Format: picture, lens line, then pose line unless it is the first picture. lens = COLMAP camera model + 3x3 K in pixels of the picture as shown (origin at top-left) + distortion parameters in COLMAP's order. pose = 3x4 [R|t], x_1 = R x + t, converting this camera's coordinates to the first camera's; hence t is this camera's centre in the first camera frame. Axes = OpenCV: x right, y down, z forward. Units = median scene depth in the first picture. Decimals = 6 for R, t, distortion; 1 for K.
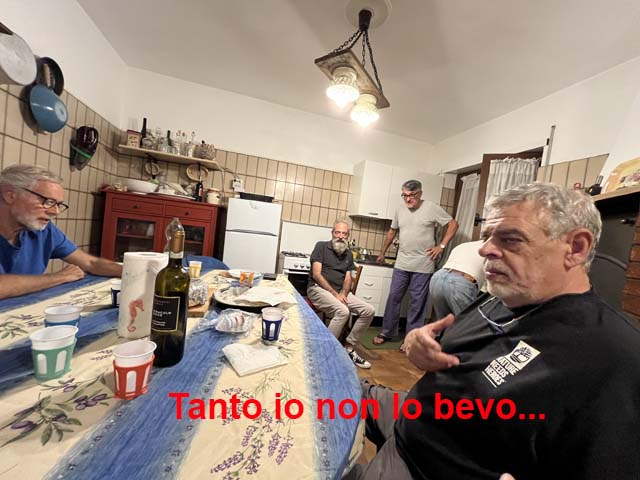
lens RADIAL K [[262.7, 0, 322.5], [0, 262.7, 244.0], [0, 0, 1]] dist [-0.000536, -0.000537]
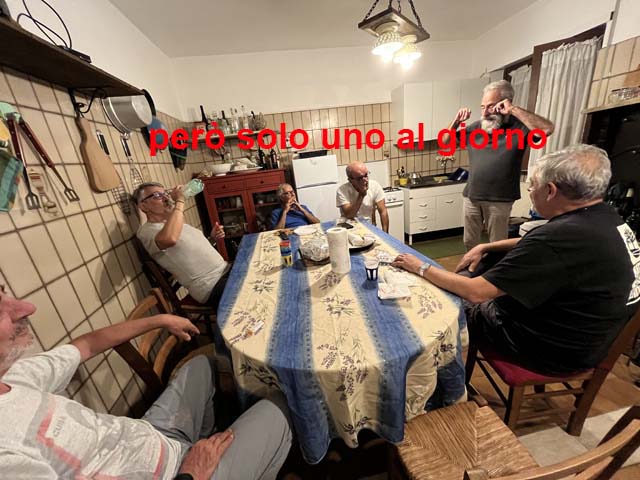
lens RADIAL K [[264.2, 0, 317.7], [0, 264.2, 243.3], [0, 0, 1]] dist [0.000275, 0.000374]
pose [[0.965808, -0.188437, -0.178063, -0.102434], [0.230310, 0.938972, 0.255515, -0.100905], [0.119048, -0.287788, 0.950266, -0.199211]]
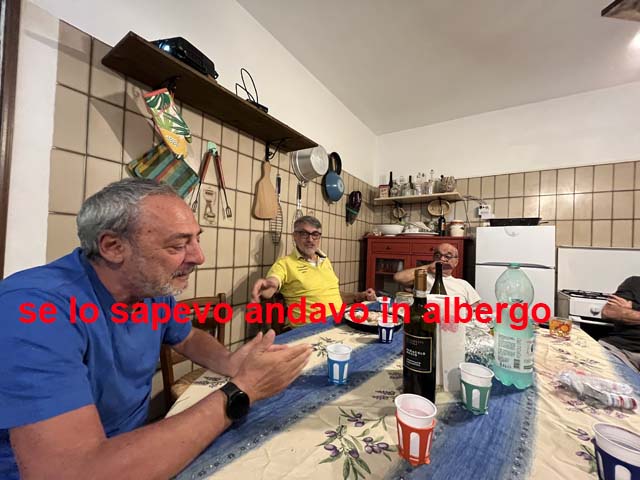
lens RADIAL K [[264.2, 0, 317.7], [0, 264.2, 243.3], [0, 0, 1]] dist [0.000275, 0.000374]
pose [[0.644332, -0.109337, -0.756890, -0.029649], [0.009462, 0.990791, -0.135070, -0.006764], [0.764688, 0.079868, 0.639432, 0.020368]]
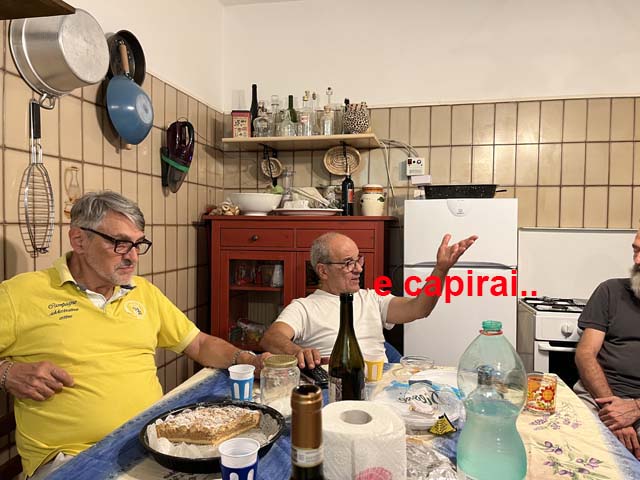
lens RADIAL K [[489.9, 0, 320.0], [0, 489.9, 240.0], [0, 0, 1]] dist [0.080189, -0.102846]
pose [[0.879180, -0.098225, -0.466255, -0.068285], [0.080341, 0.995071, -0.058137, -0.059342], [0.469668, 0.013653, 0.882738, 0.102304]]
